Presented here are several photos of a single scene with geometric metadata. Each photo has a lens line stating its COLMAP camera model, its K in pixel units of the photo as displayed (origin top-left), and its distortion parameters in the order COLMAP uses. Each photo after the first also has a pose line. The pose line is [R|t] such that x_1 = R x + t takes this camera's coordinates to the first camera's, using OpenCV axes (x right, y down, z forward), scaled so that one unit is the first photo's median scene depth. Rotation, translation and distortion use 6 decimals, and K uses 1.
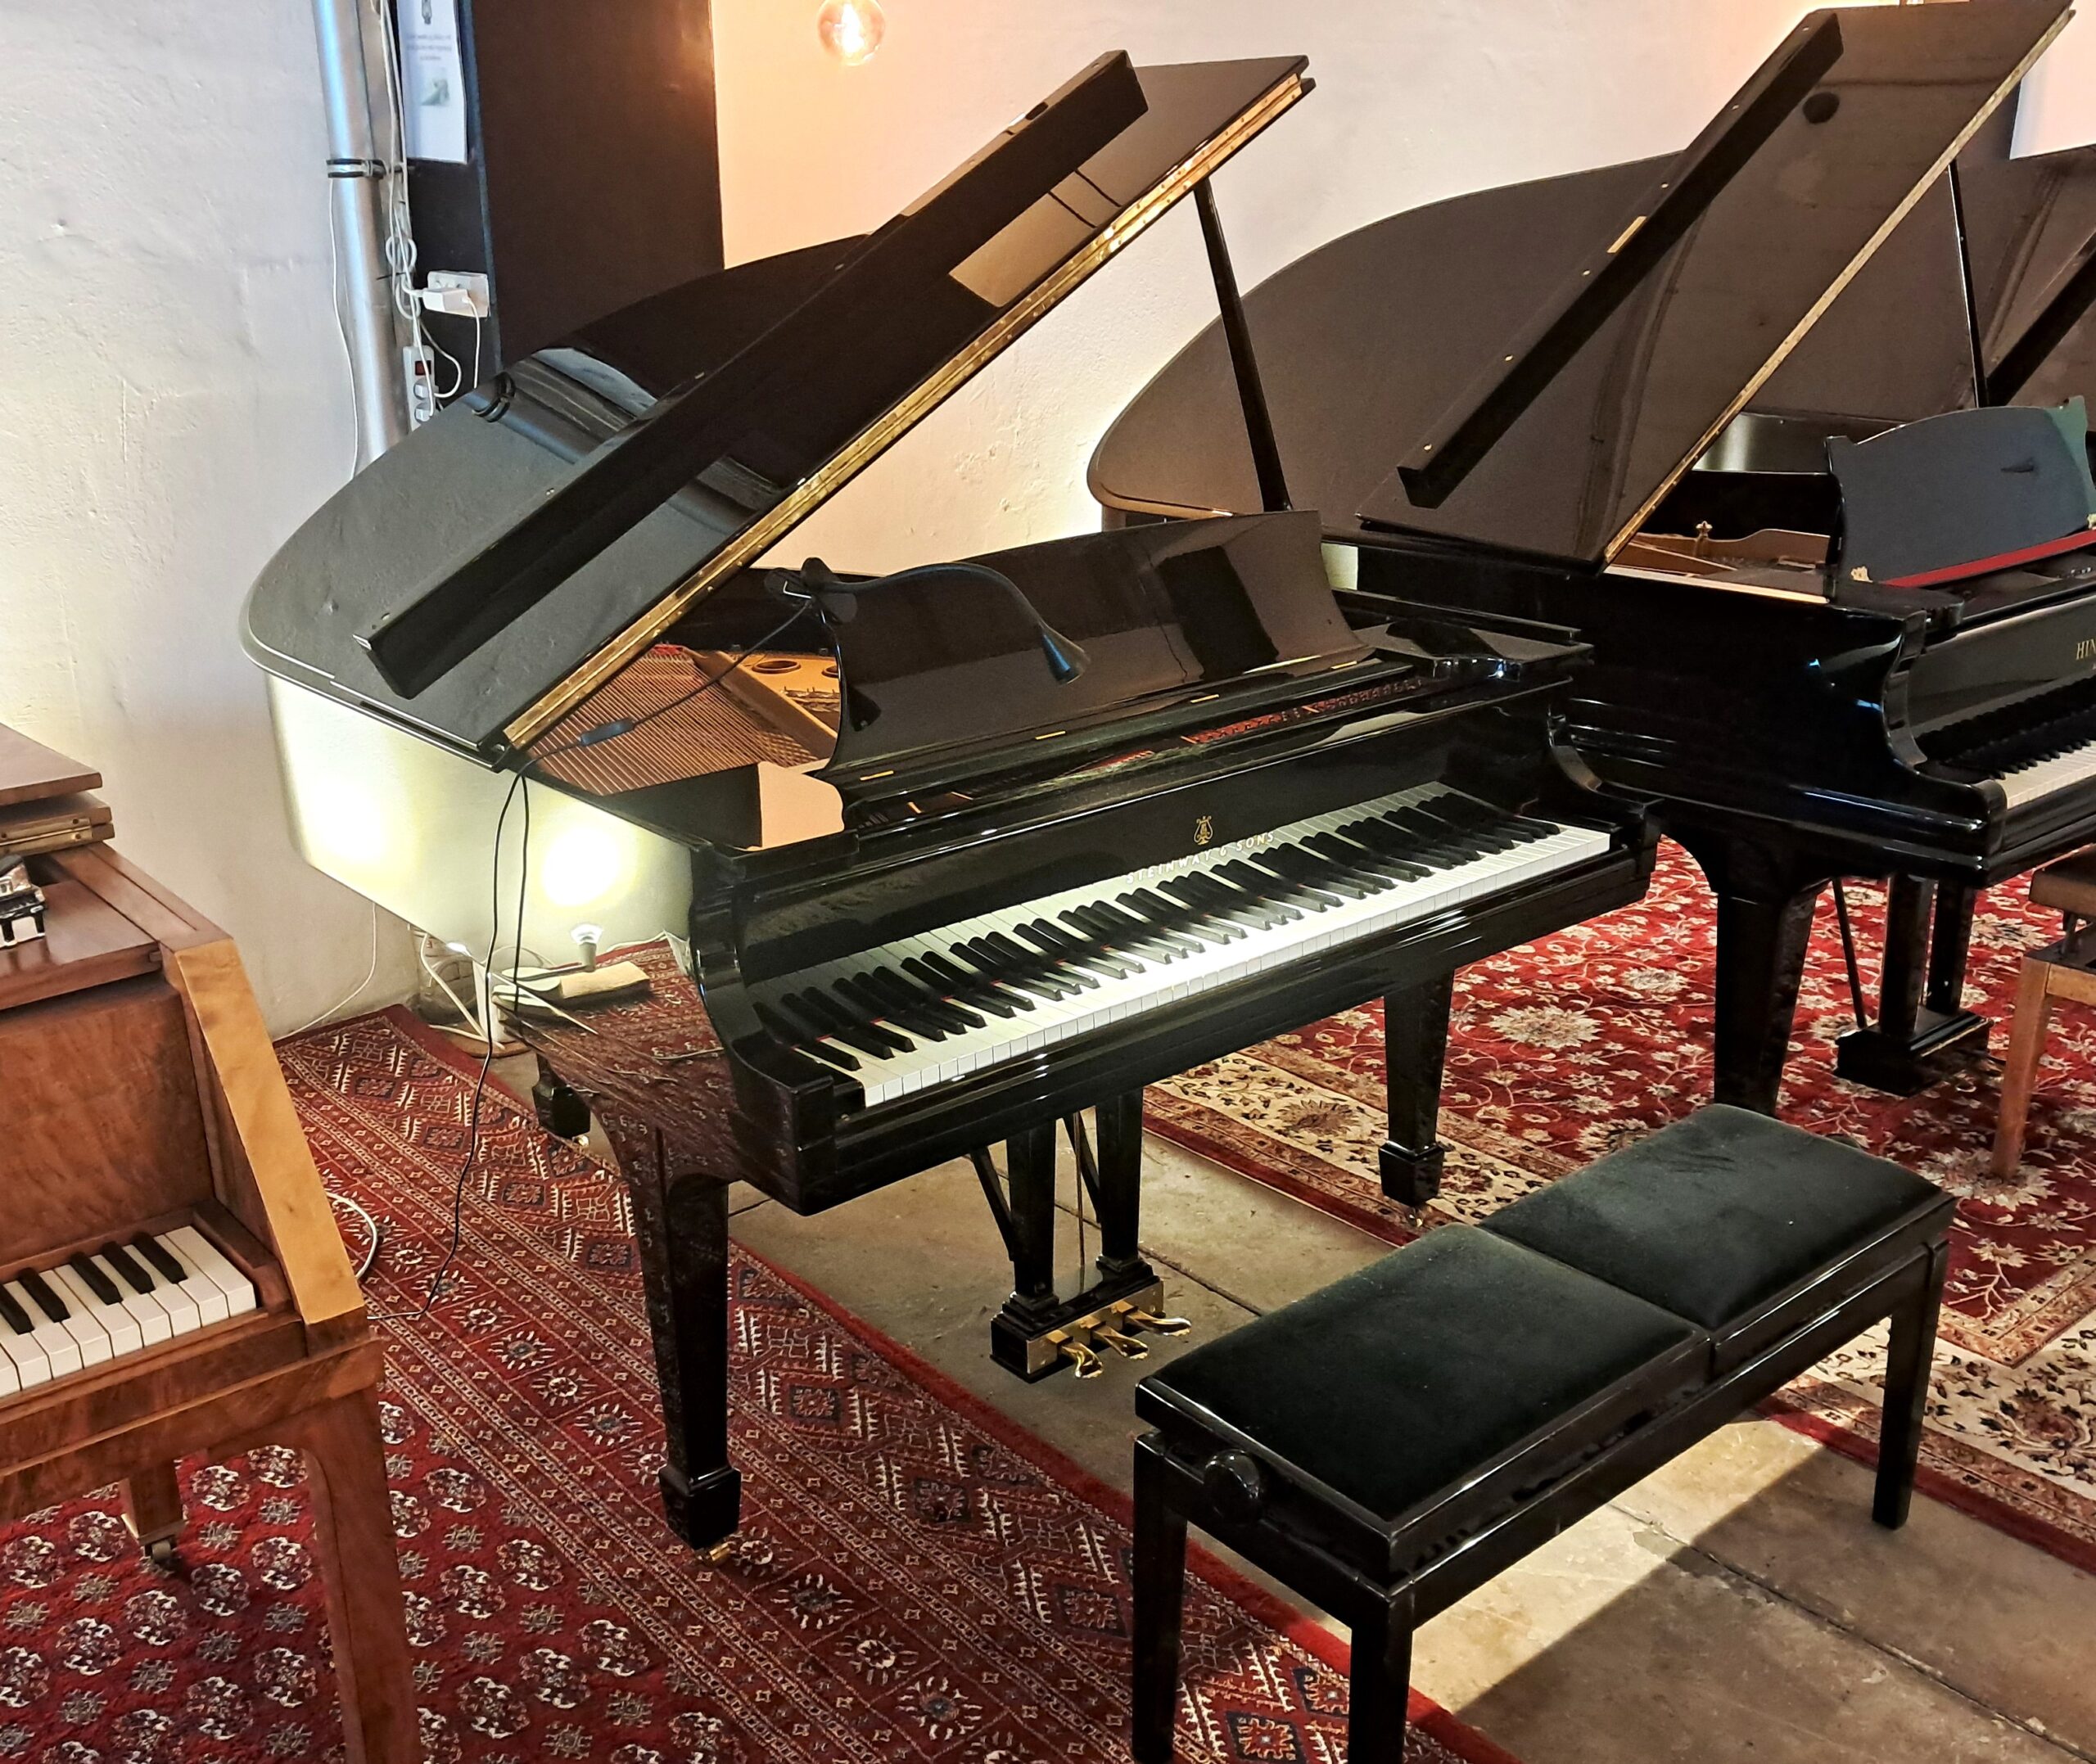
lens RADIAL K [[2082.8, 0, 1048.0], [0, 2082.8, 882.0], [0, 0, 1]] dist [0.013799, 0.003972]
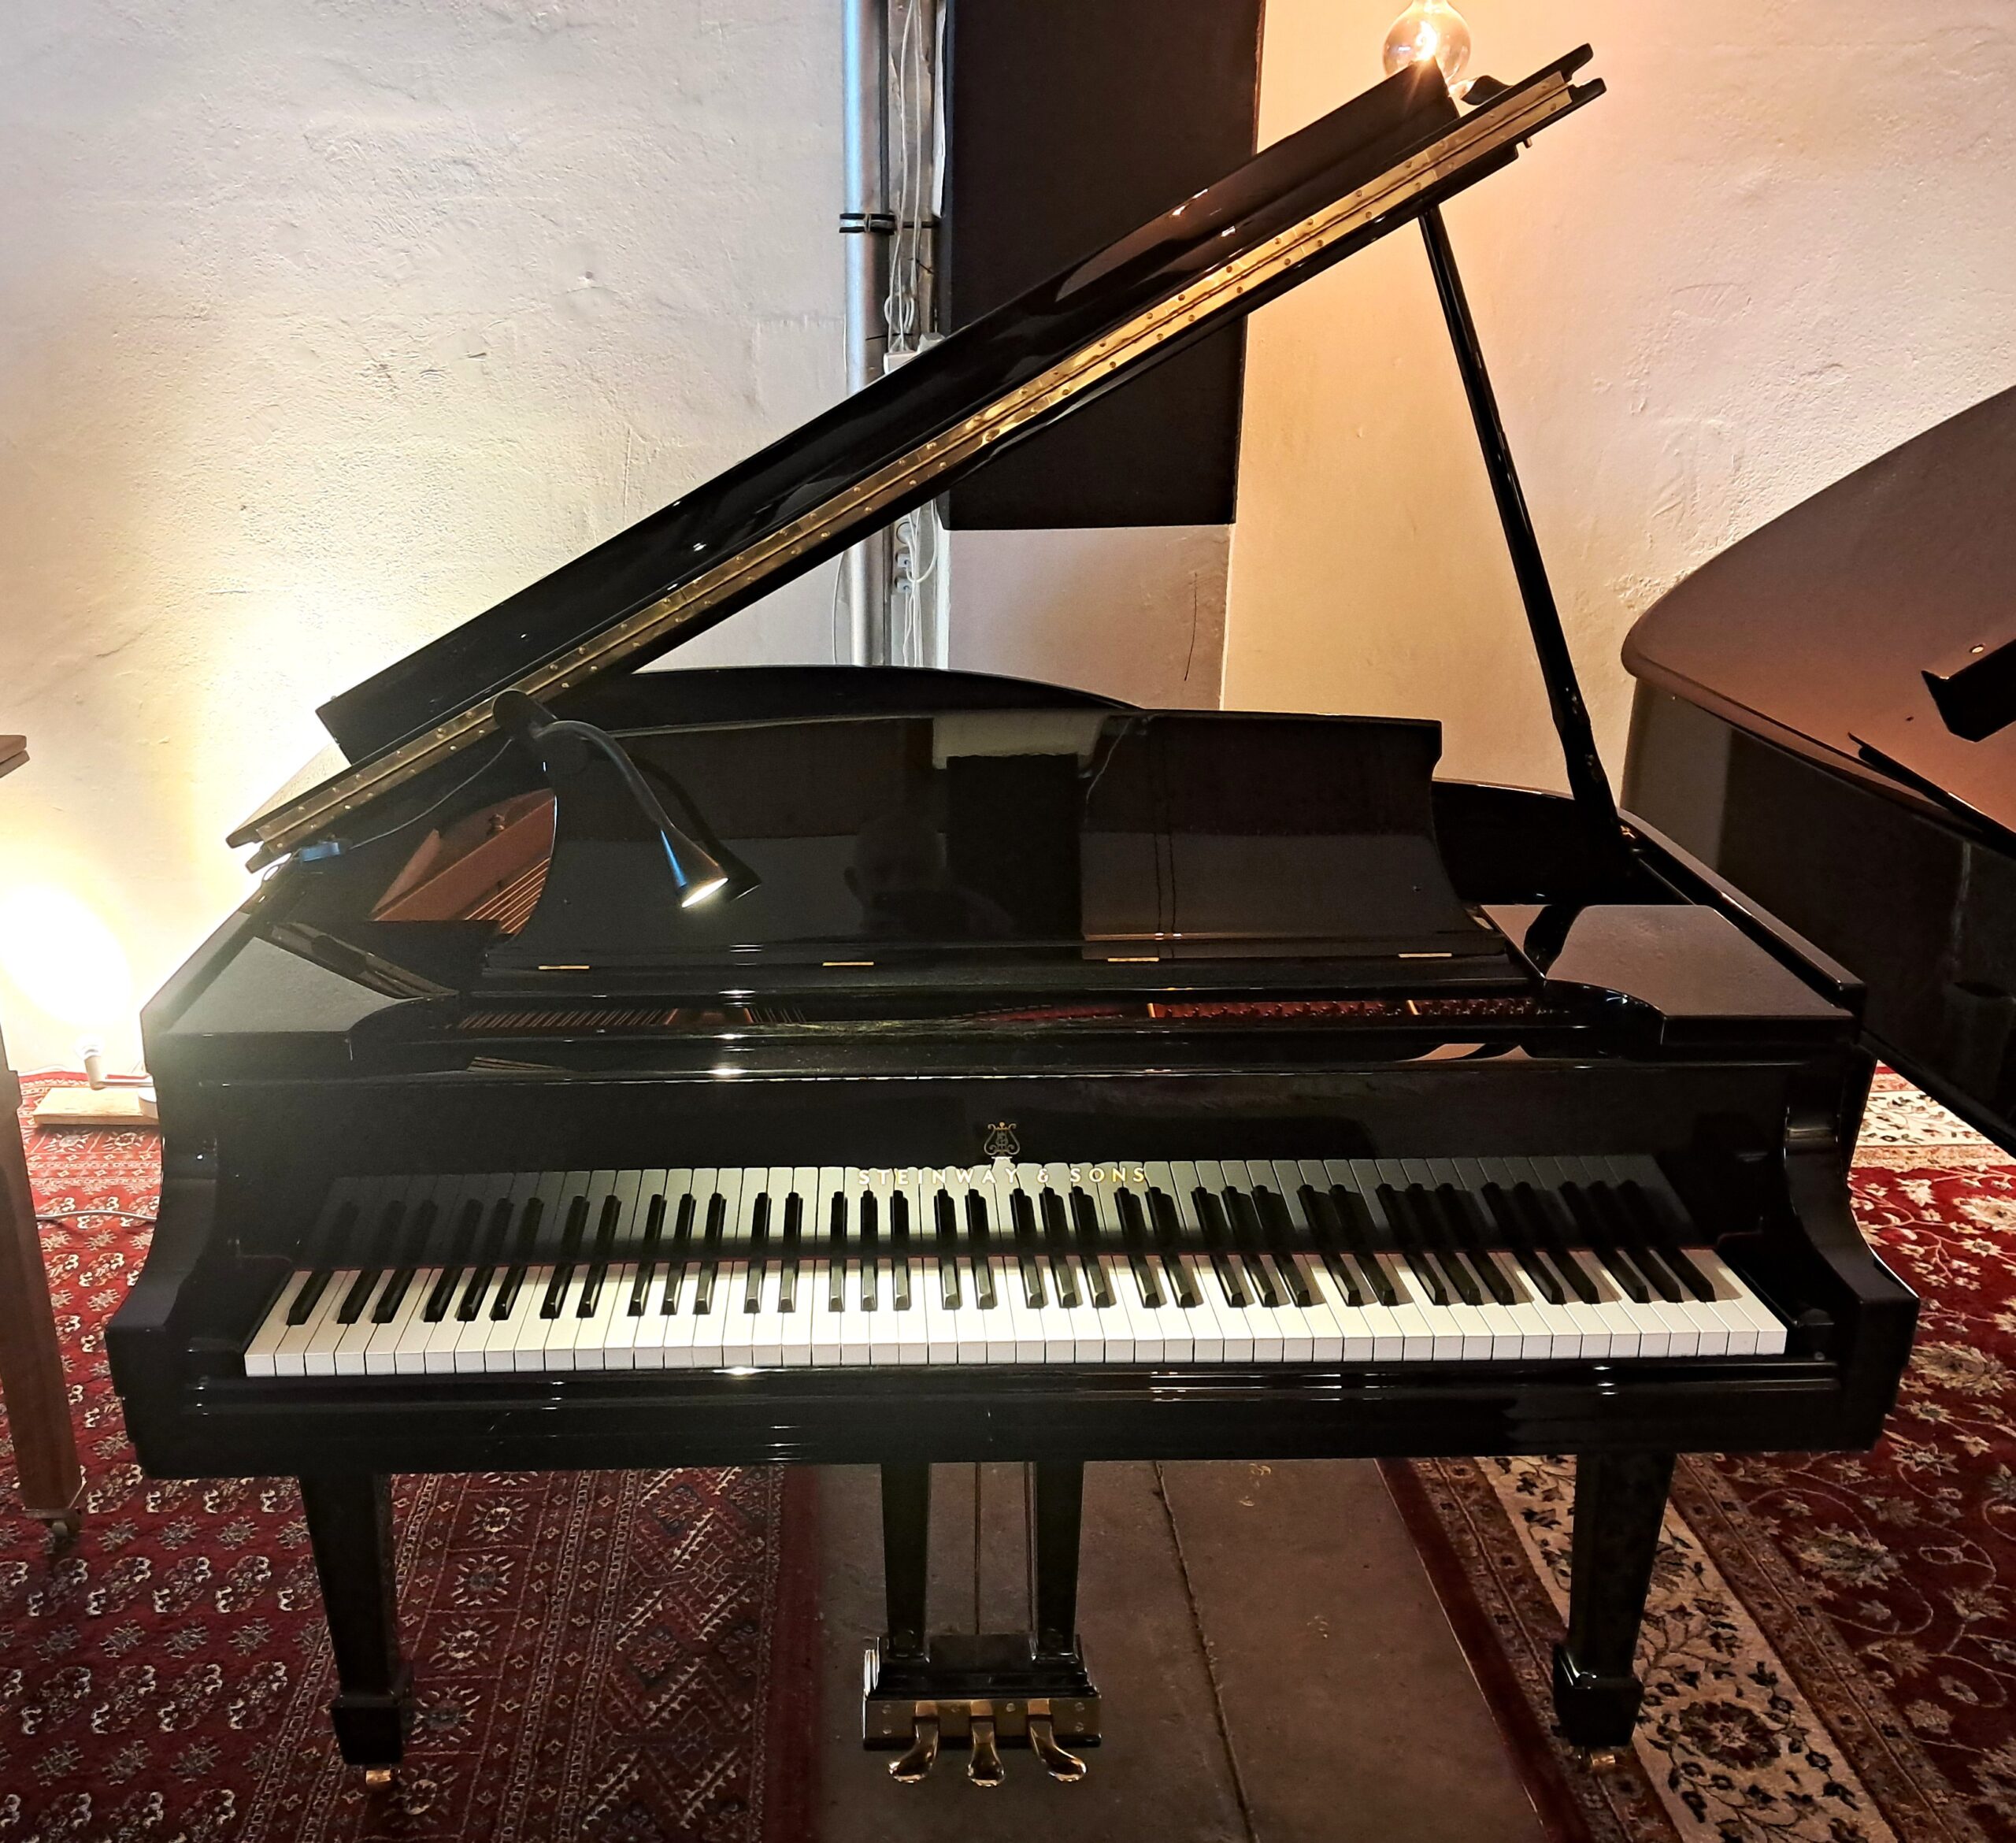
lens RADIAL K [[1971.3, 0, 1008.0], [0, 1971.3, 921.5], [0, 0, 1]] dist [0.085873, -0.167488]
pose [[0.768790, 0.210405, -0.603897, 0.359029], [-0.206199, 0.975448, 0.077357, -0.115570], [0.605346, 0.065052, 0.793299, 0.344623]]
